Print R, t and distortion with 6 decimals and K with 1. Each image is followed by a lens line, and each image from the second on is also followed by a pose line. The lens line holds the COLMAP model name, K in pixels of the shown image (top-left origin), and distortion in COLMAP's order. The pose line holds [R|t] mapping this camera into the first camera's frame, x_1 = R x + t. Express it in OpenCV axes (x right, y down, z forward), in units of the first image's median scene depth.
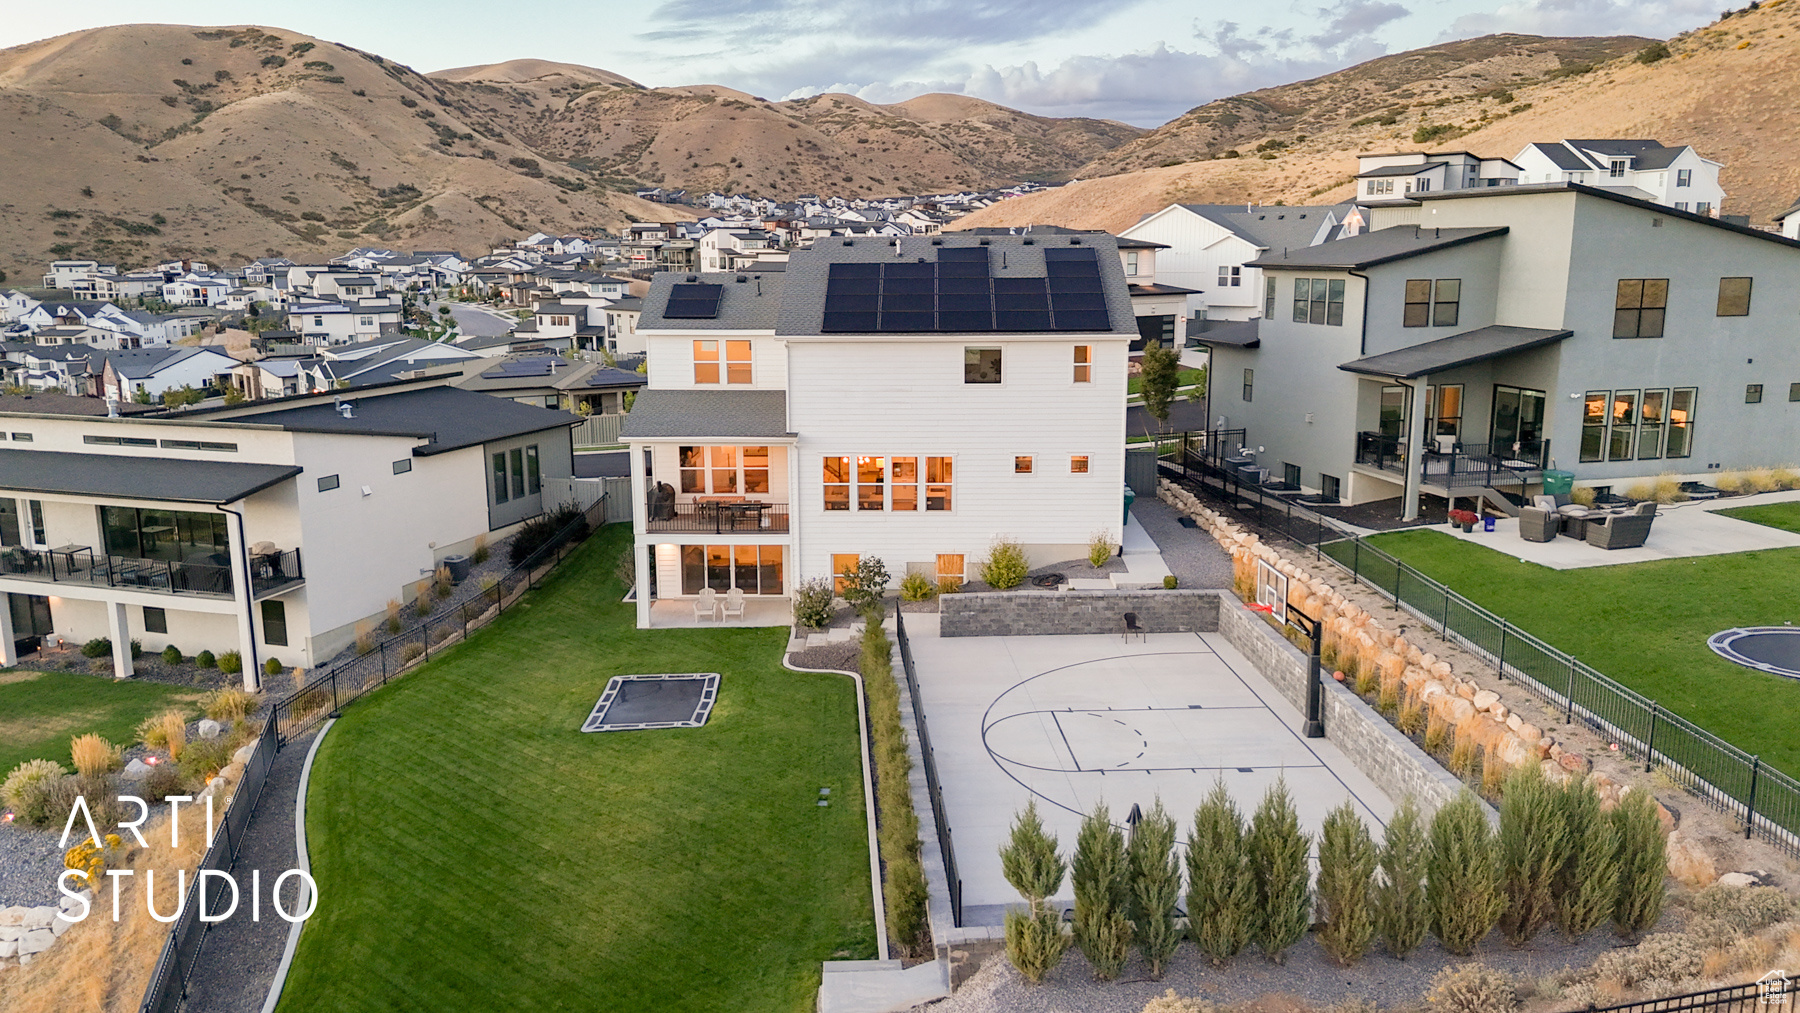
lens RADIAL K [[1321.9, 0, 906.0], [0, 1321.9, 503.4], [0, 0, 1]] dist [0.076362, -0.070878]
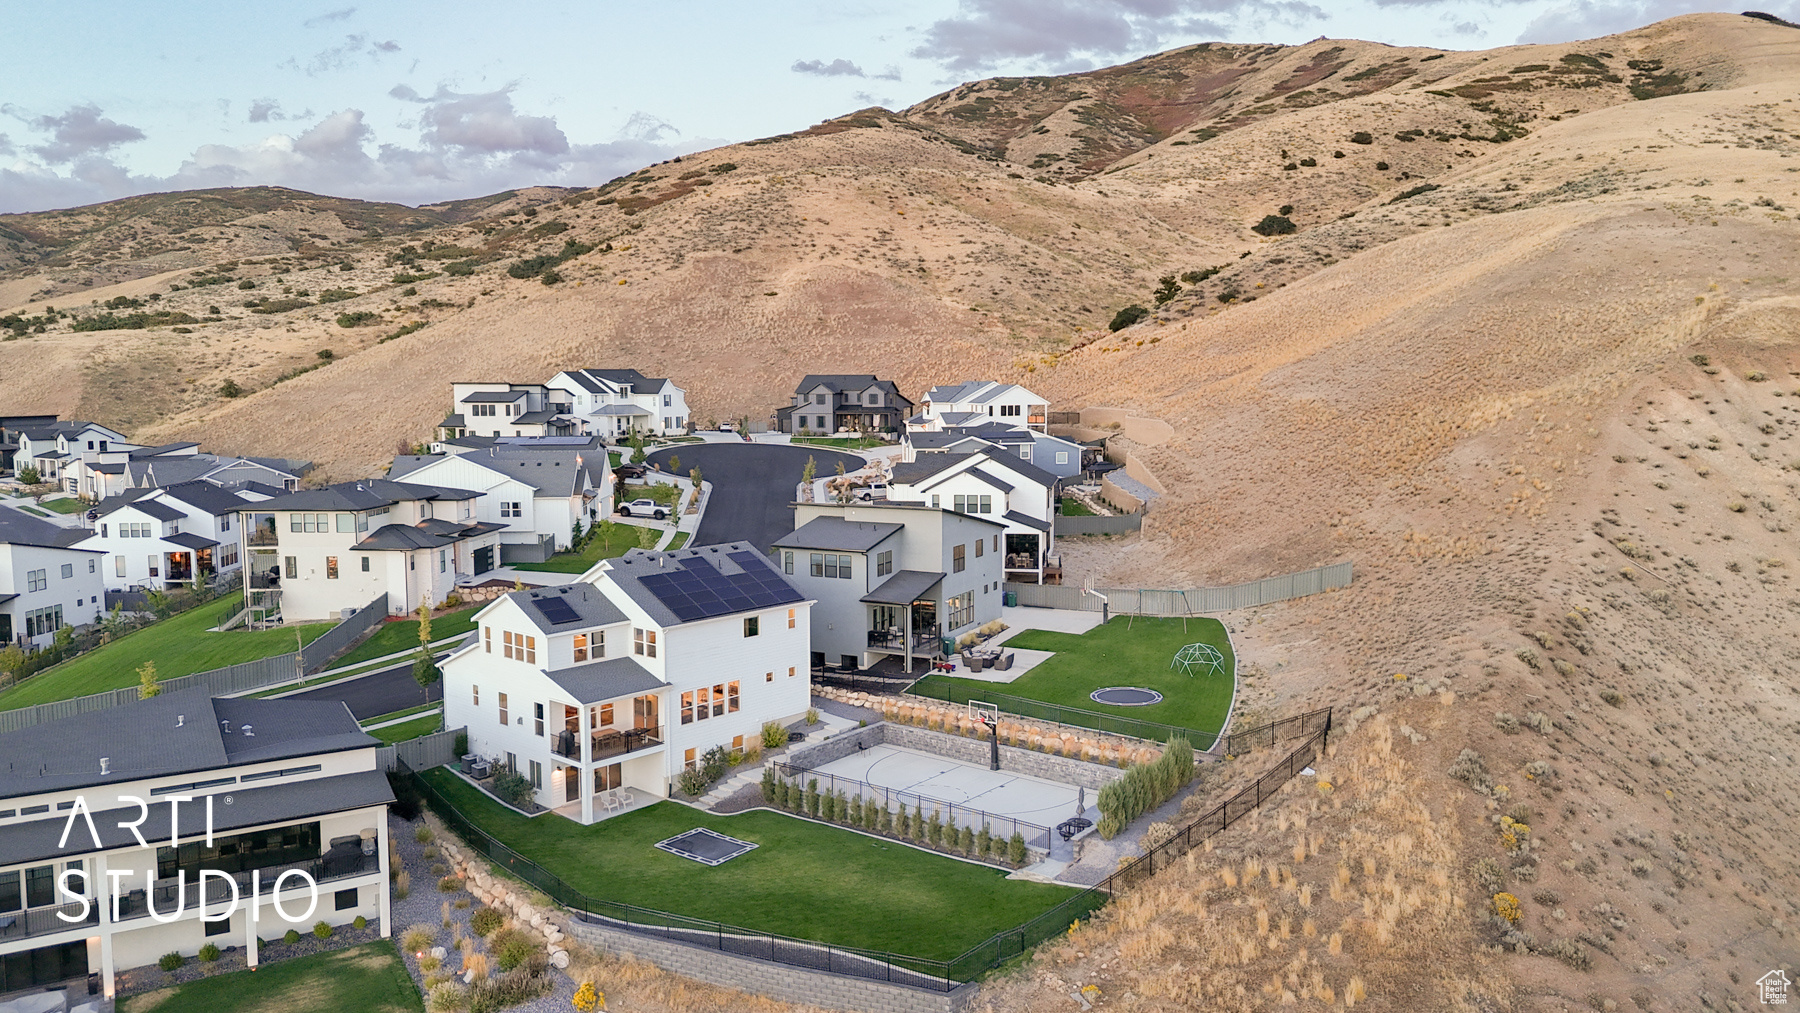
lens RADIAL K [[1321.9, 0, 907.8], [0, 1321.9, 509.4], [0, 0, 1]] dist [0.076362, -0.070878]
pose [[0.655791, -0.076101, 0.751097, -0.098391], [0.145453, 0.989002, -0.026791, -0.015718], [-0.740798, 0.126819, 0.659648, -0.032483]]
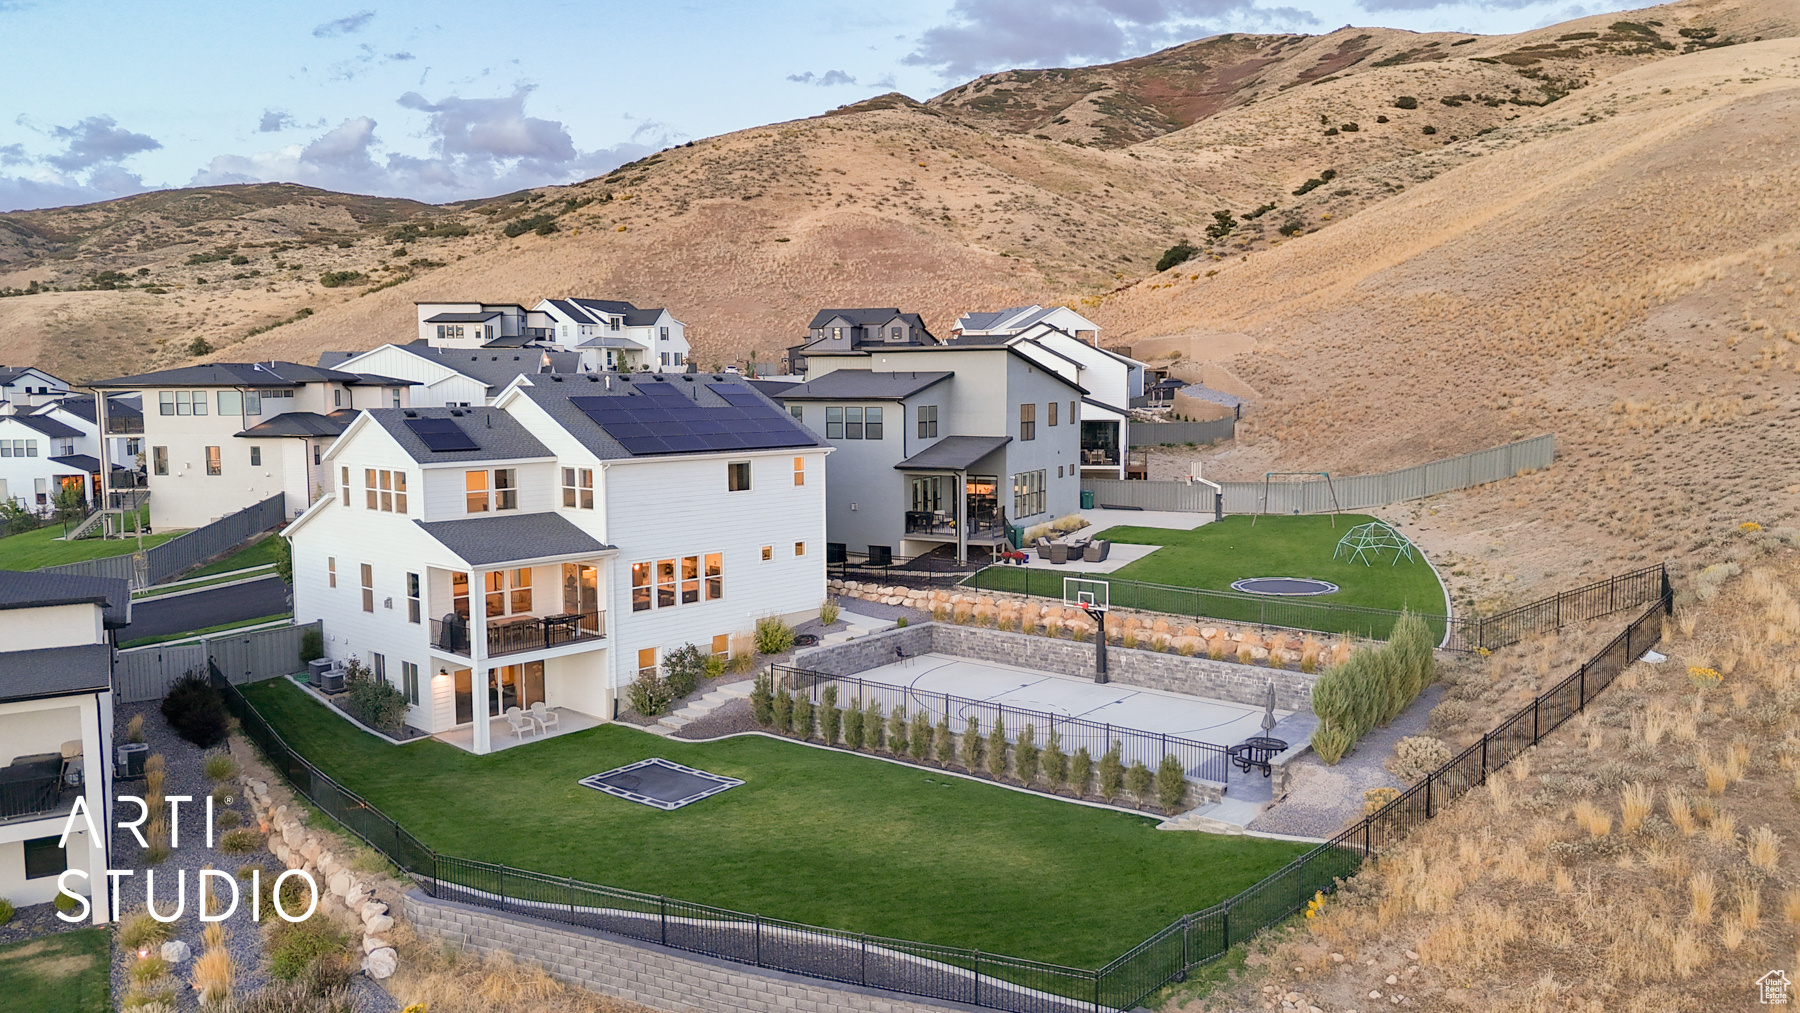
lens RADIAL K [[1321.9, 0, 907.9], [0, 1321.9, 509.8], [0, 0, 1]] dist [0.076362, -0.070878]
pose [[0.664363, -0.073071, 0.743830, -0.064745], [0.145418, 0.988828, -0.032744, -0.000859], [-0.733128, 0.129920, 0.667566, 0.005212]]
